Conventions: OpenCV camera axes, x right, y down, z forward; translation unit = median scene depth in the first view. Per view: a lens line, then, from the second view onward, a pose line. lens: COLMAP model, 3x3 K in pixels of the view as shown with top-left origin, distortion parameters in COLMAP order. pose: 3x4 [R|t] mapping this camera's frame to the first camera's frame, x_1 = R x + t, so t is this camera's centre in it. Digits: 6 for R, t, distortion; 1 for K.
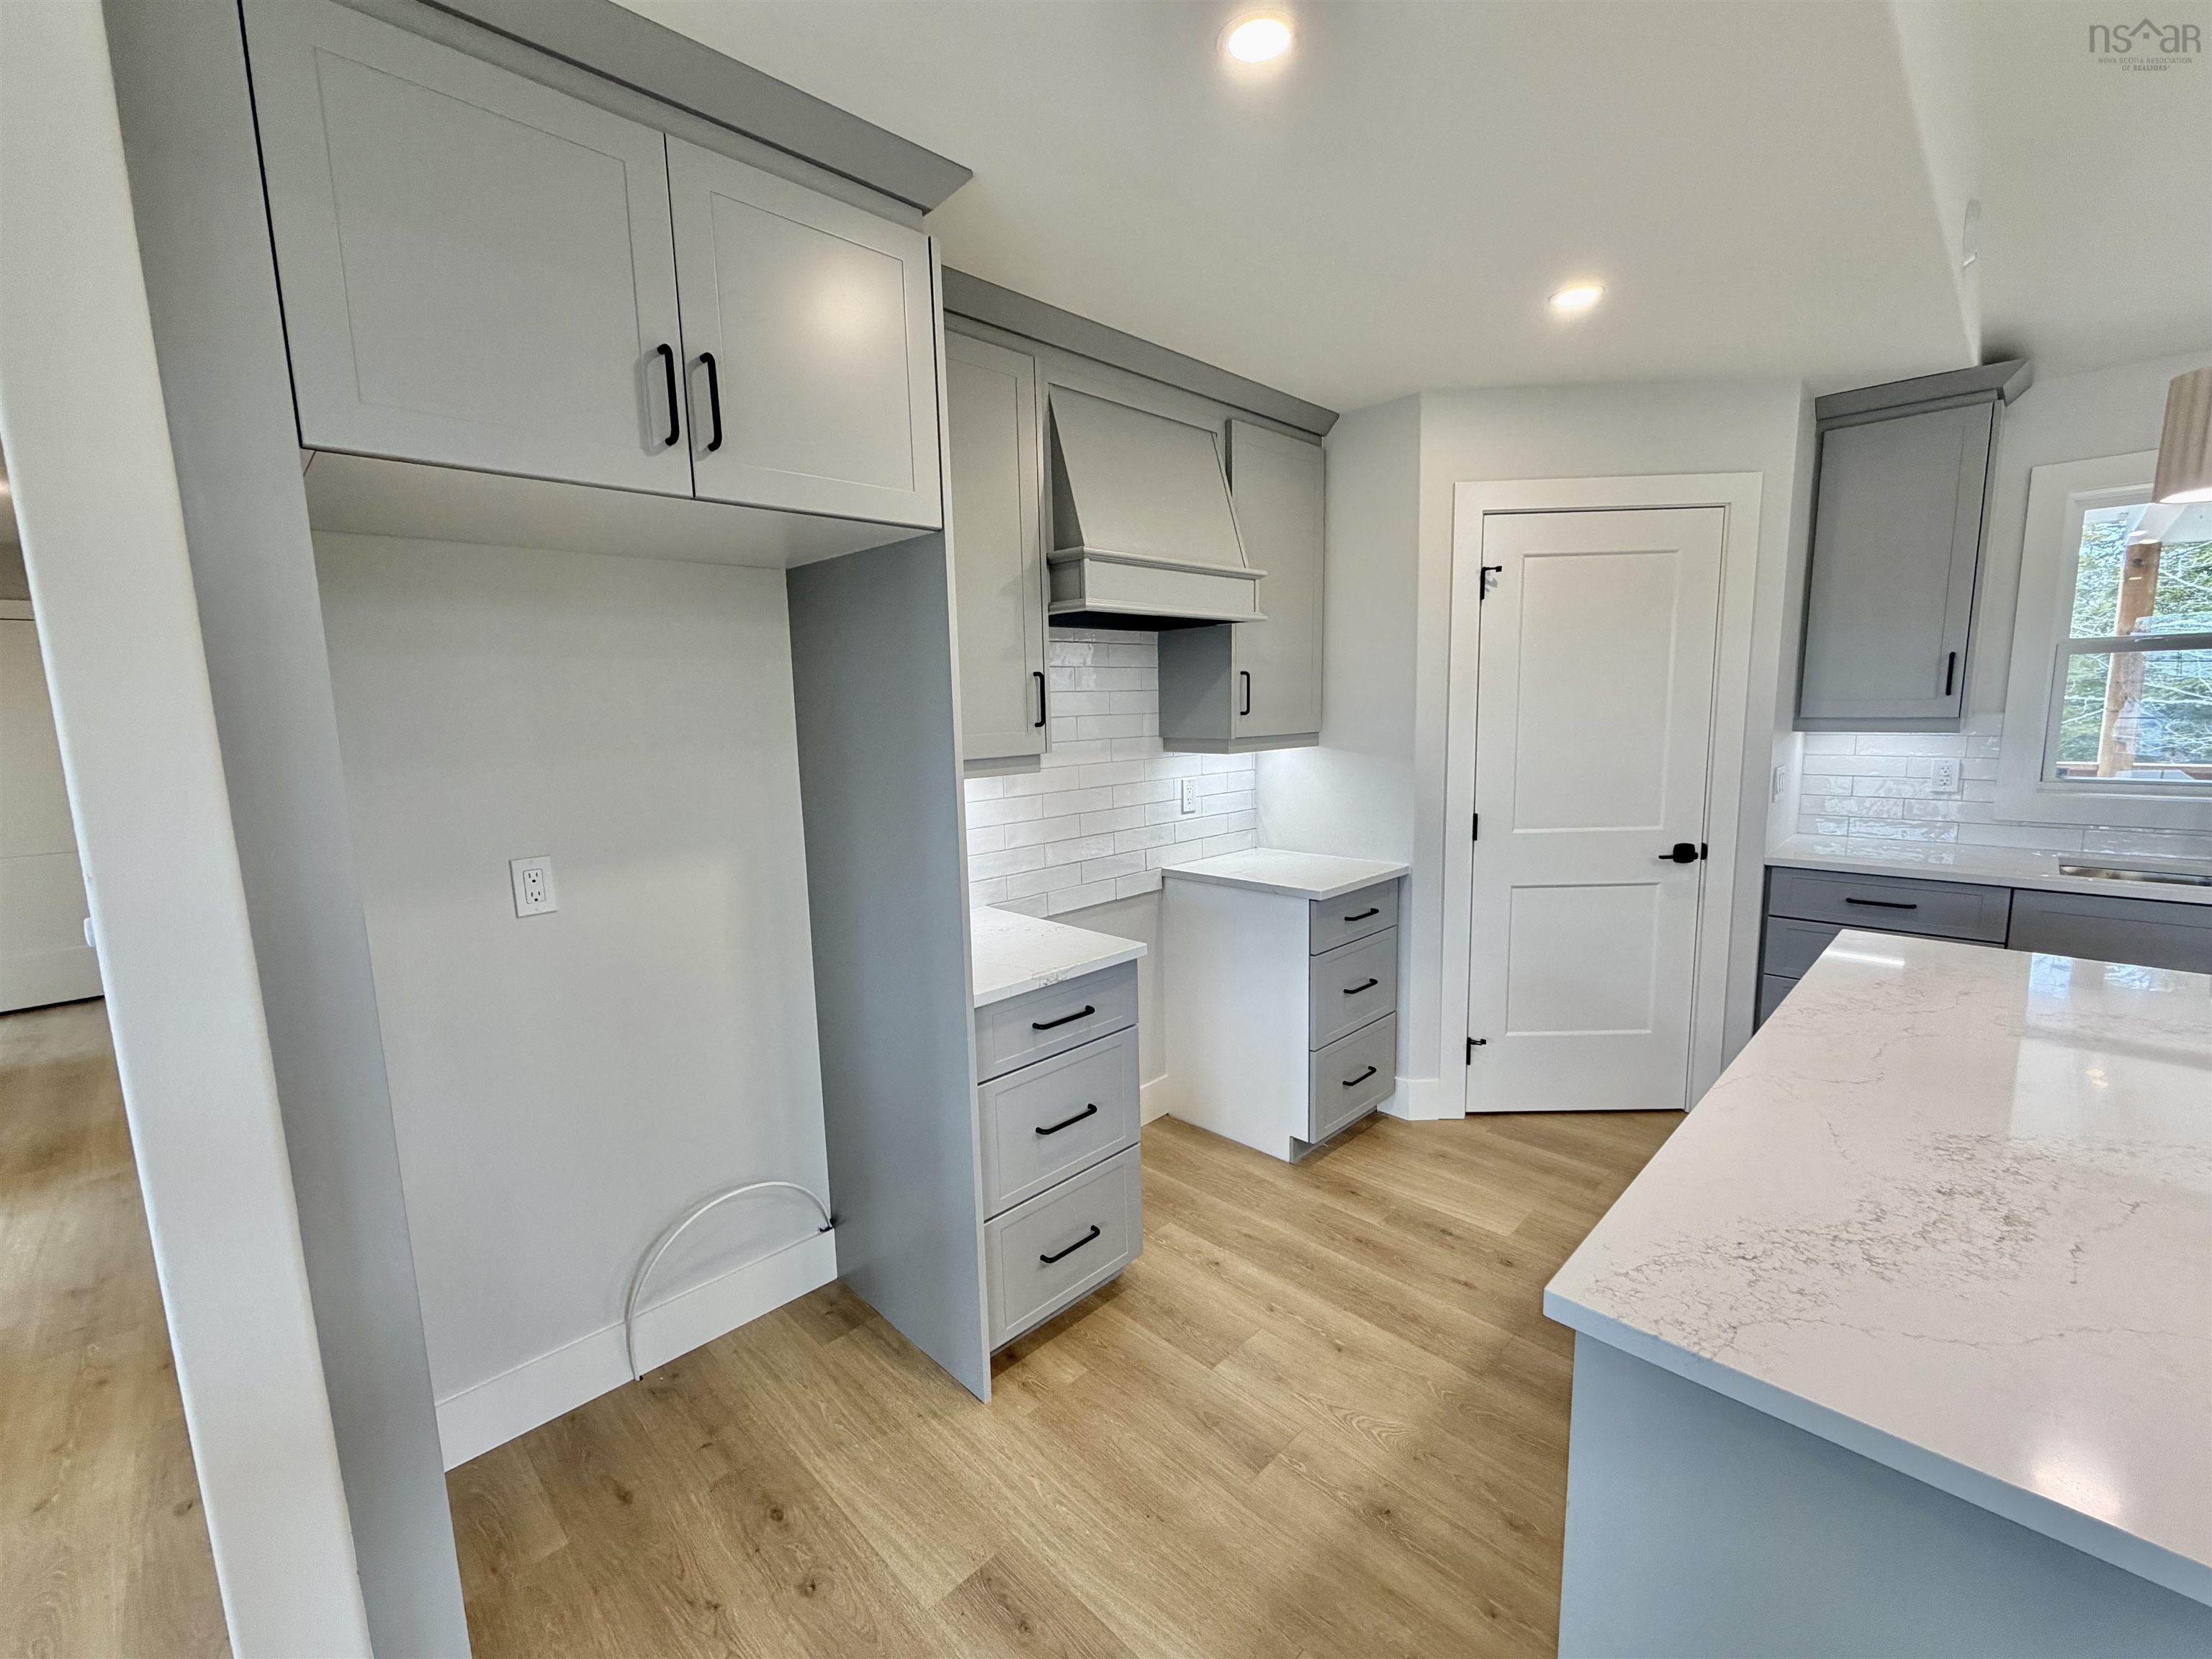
lens RADIAL K [[919.7, 0, 1105.8], [0, 919.7, 832.1], [0, 0, 1]] dist [-0.000773, -0.000312]
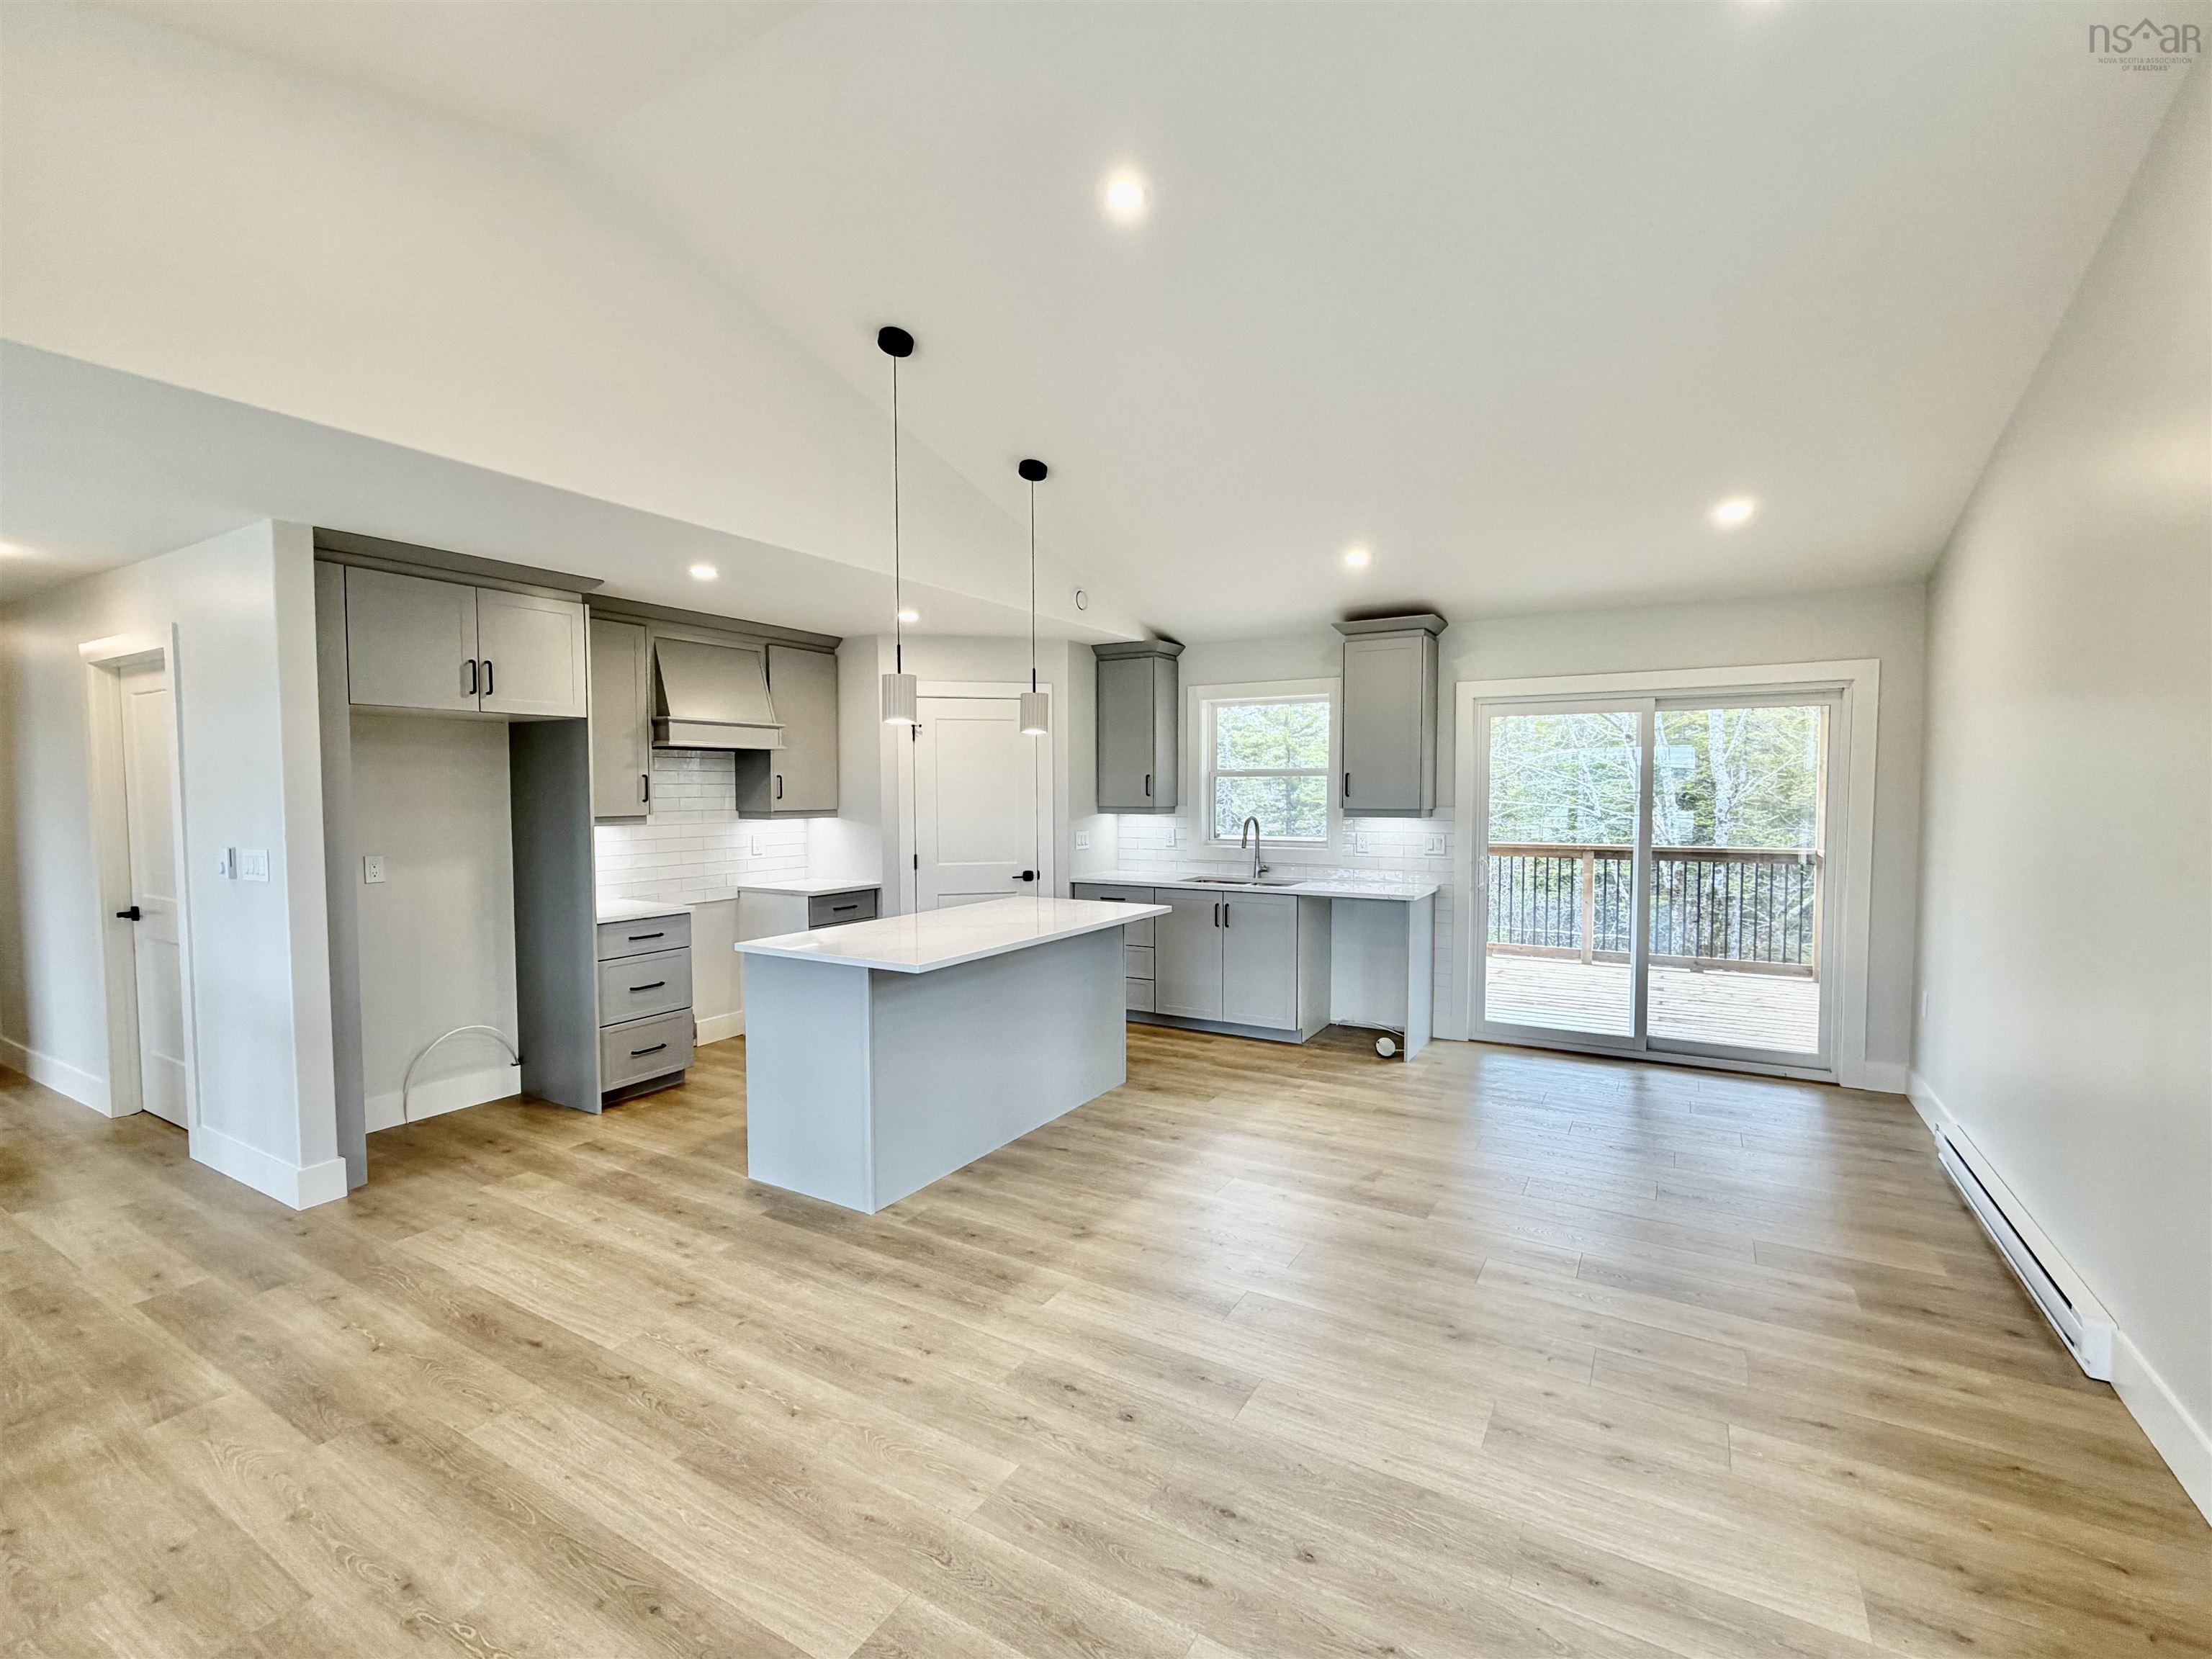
lens RADIAL K [[980.3, 0, 1105.4], [0, 980.3, 832.3], [0, 0, 1]] dist [-0.000309, -0.000388]
pose [[0.967751, 0.010772, 0.251678, 0.362353], [0.014359, 0.995102, -0.097805, 0.176344], [-0.251499, 0.098265, 0.962856, -1.310098]]
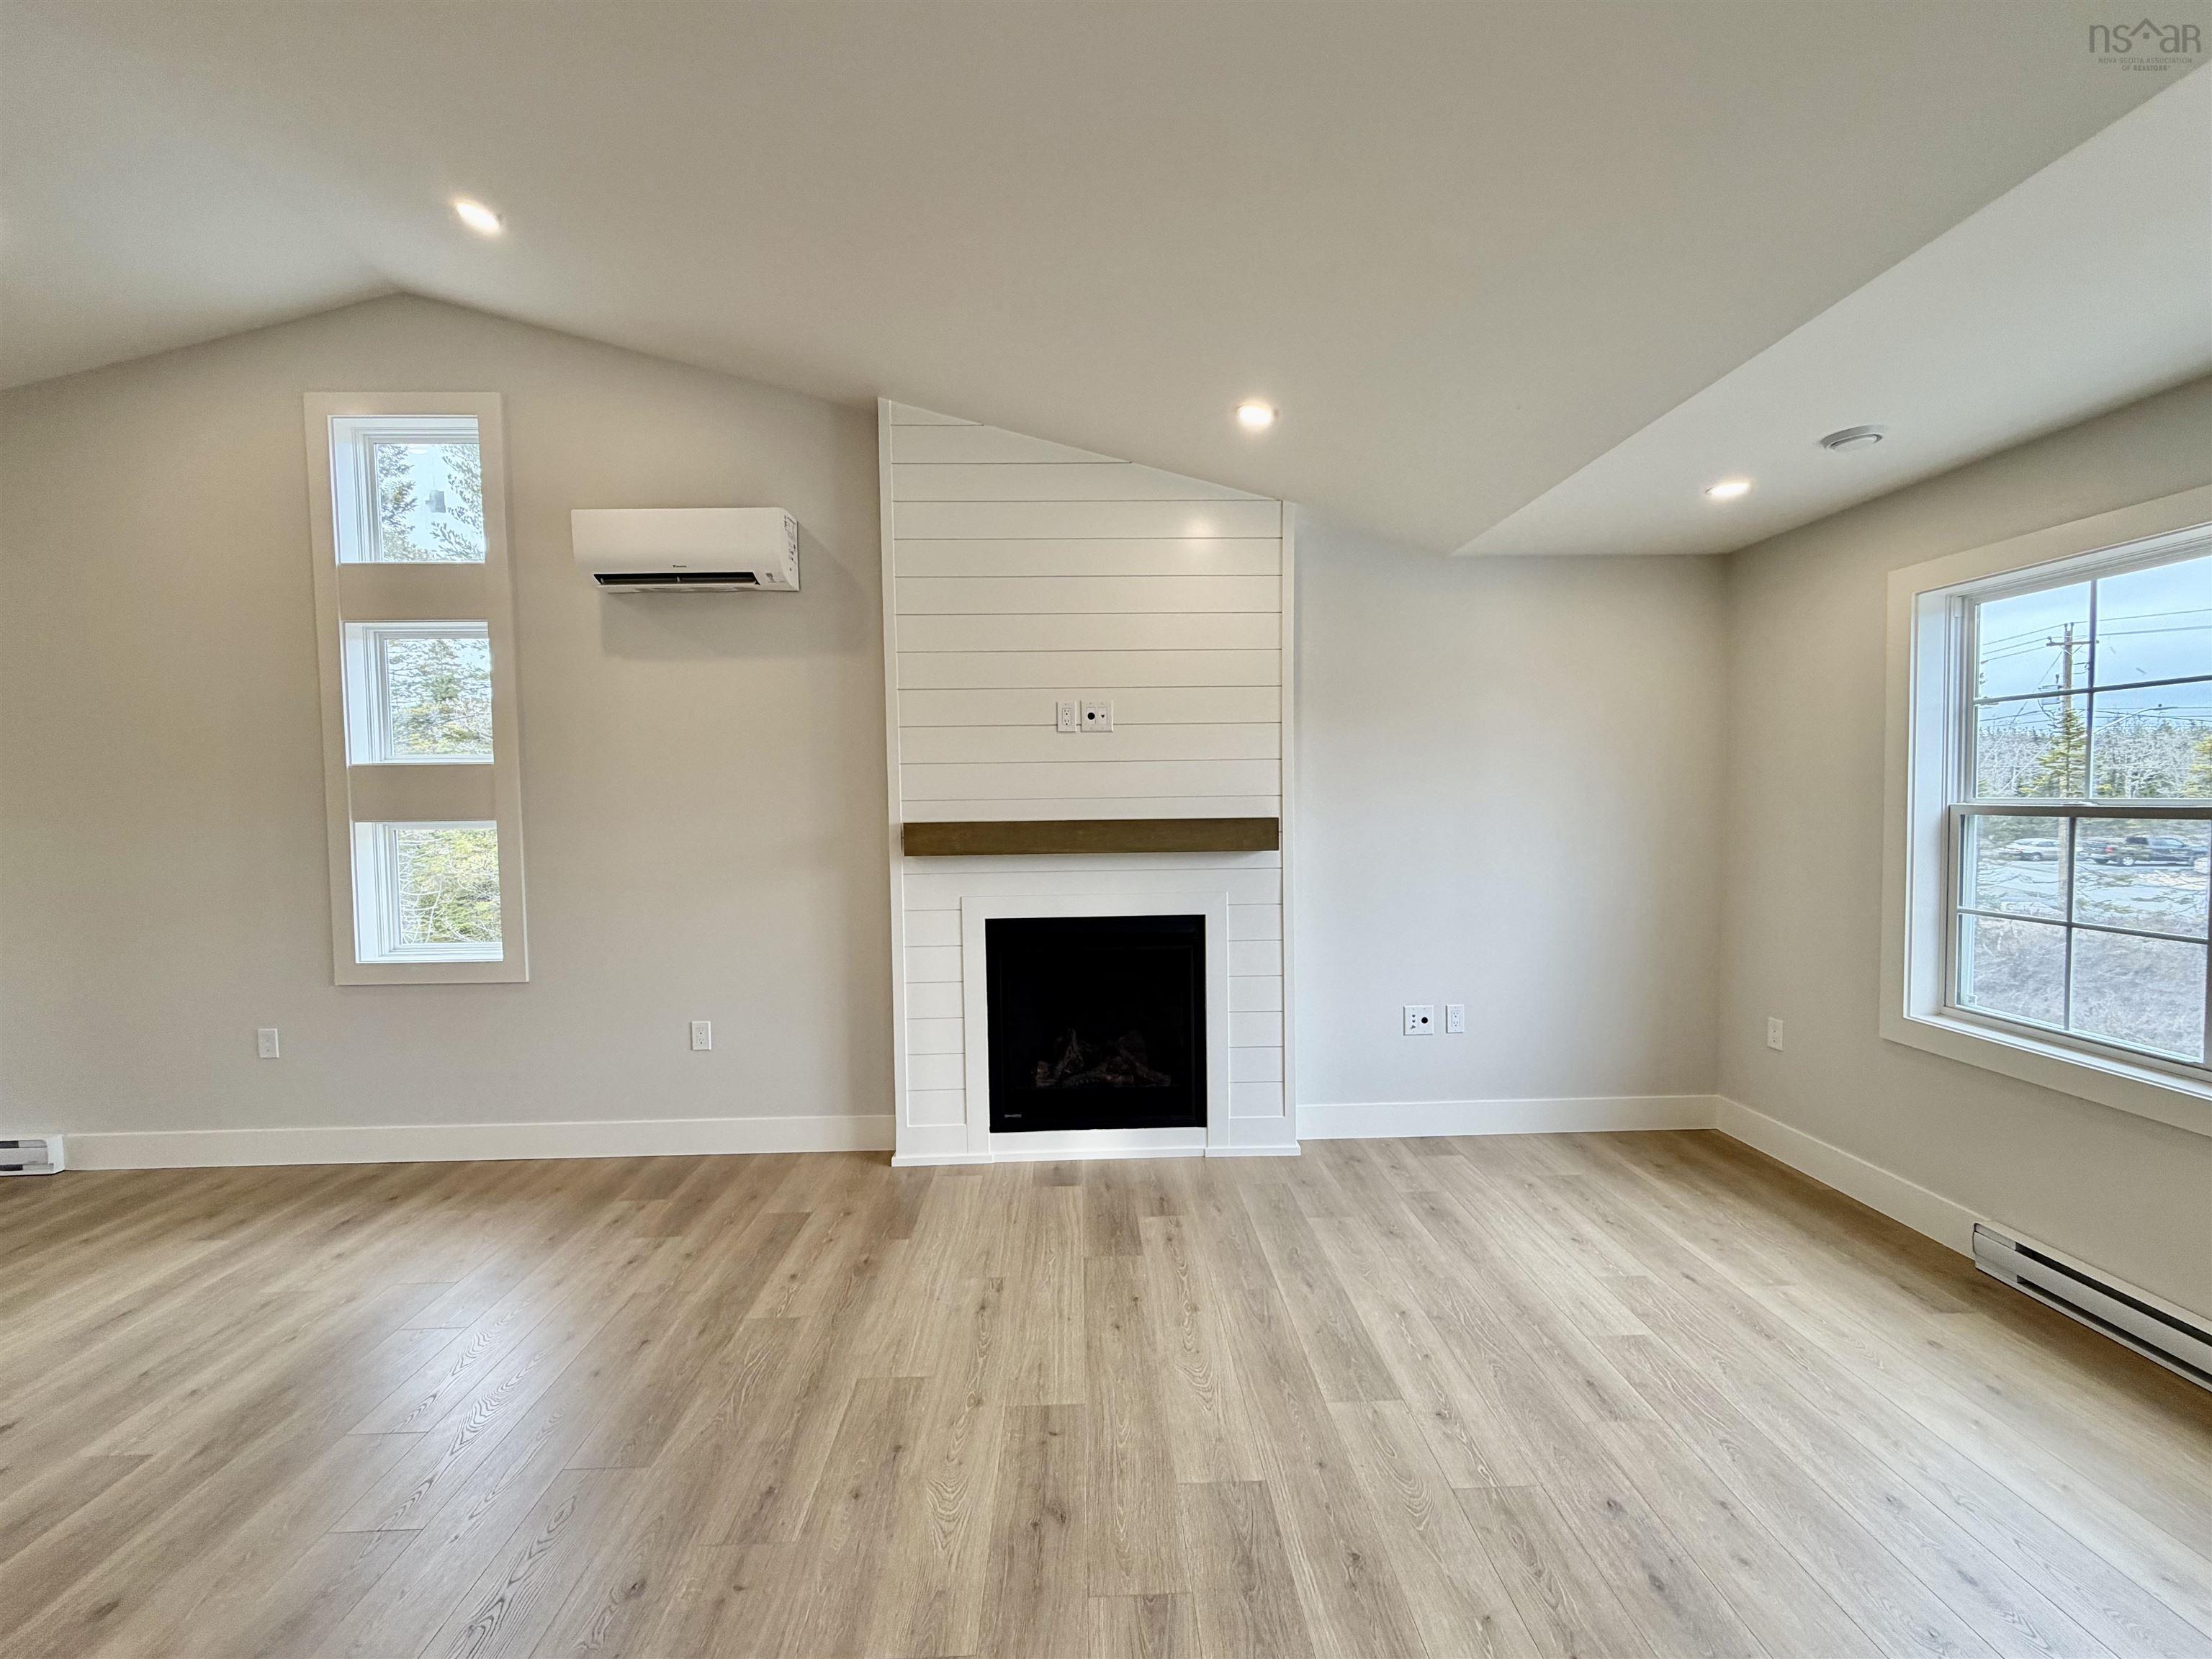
lens RADIAL K [[907.2, 0, 1106.7], [0, 907.2, 826.7], [0, 0, 1]] dist [-0.001711, -0.000177]
pose [[-0.729030, 0.008474, 0.684430, -0.708940], [0.130046, 0.983425, 0.126345, 0.127276], [-0.672015, 0.181117, -0.718048, -0.711771]]
